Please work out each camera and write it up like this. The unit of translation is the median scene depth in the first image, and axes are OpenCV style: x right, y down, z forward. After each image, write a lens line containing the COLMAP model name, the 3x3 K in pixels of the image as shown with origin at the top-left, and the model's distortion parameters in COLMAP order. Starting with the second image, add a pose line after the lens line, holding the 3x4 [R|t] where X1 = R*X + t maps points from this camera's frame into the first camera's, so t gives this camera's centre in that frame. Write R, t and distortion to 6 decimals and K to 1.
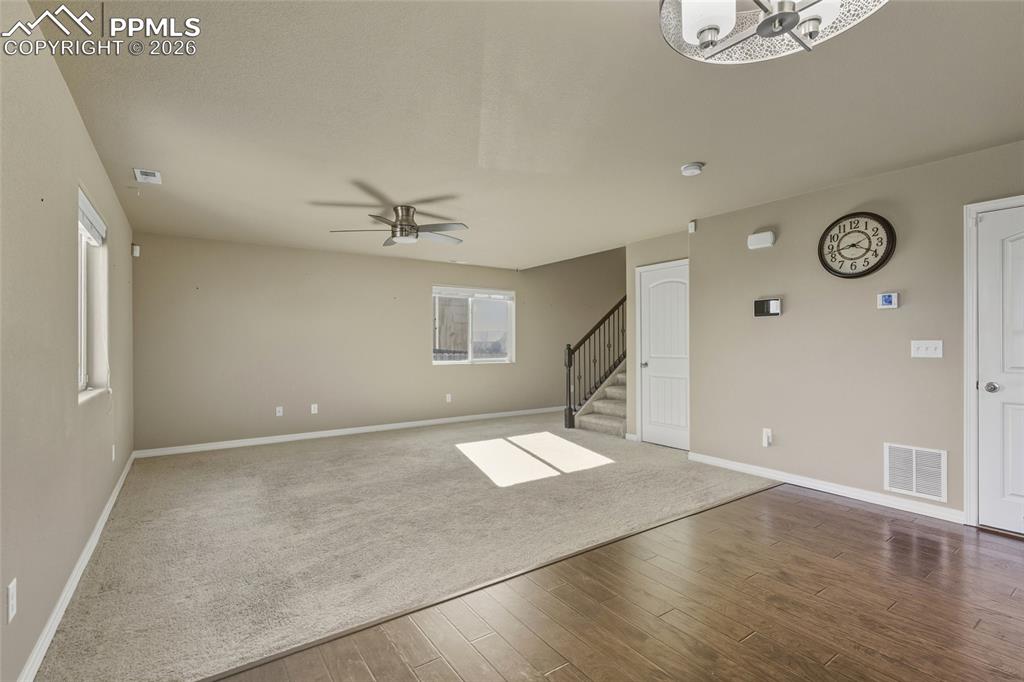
lens RADIAL K [[468.4, 0, 513.3], [0, 468.4, 343.6], [0, 0, 1]] dist [0.000306, 0.000243]
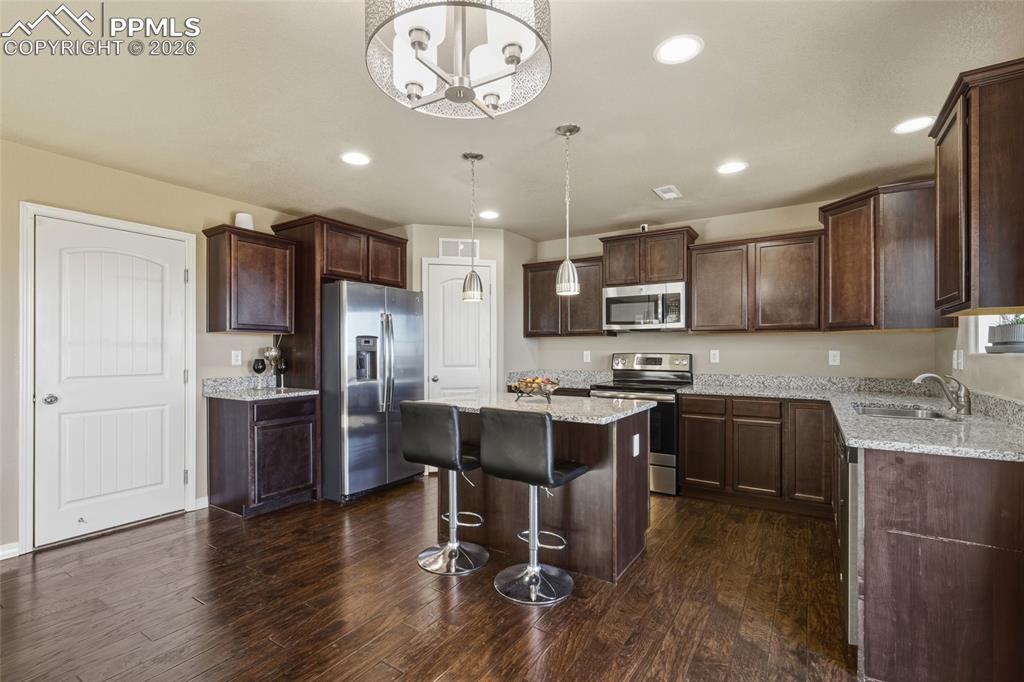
lens RADIAL K [[468.4, 0, 515.0], [0, 468.4, 350.3], [0, 0, 1]] dist [0.000306, 0.000243]
pose [[-0.383656, 0.002934, 0.923471, -0.205191], [-0.000649, 0.999994, -0.003446, -0.004143], [-0.923476, -0.001921, -0.383652, 0.417714]]
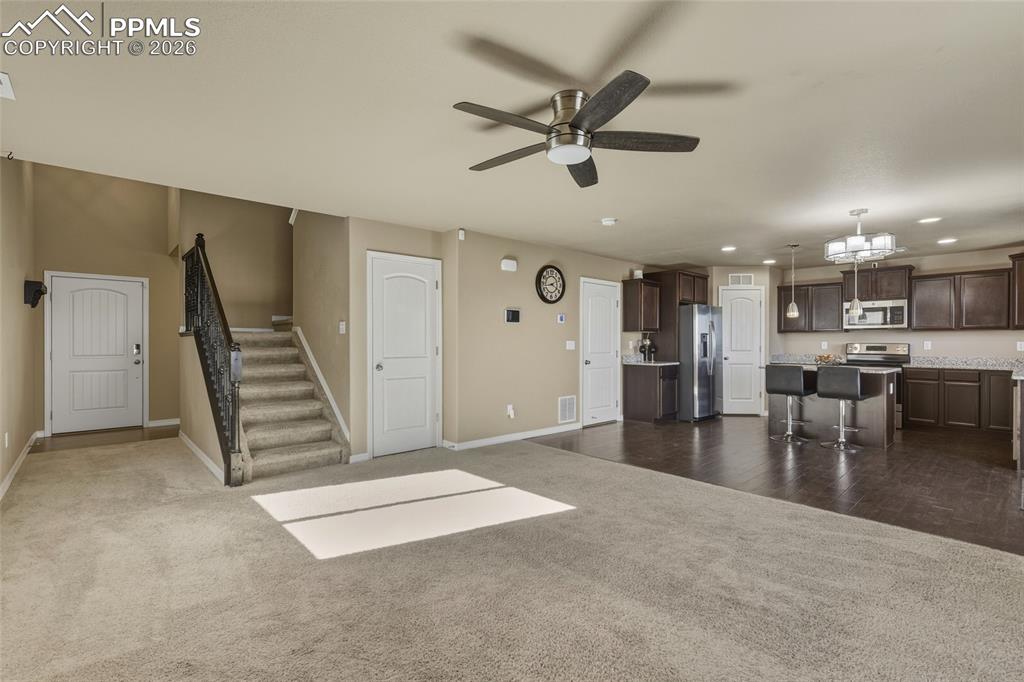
lens RADIAL K [[468.4, 0, 510.2], [0, 468.4, 343.2], [0, 0, 1]] dist [0.000306, 0.000243]
pose [[-0.125322, -0.002126, 0.992114, -0.965351], [-0.002719, 0.999995, 0.001799, -0.000192], [-0.992112, -0.002472, -0.125327, 1.403356]]
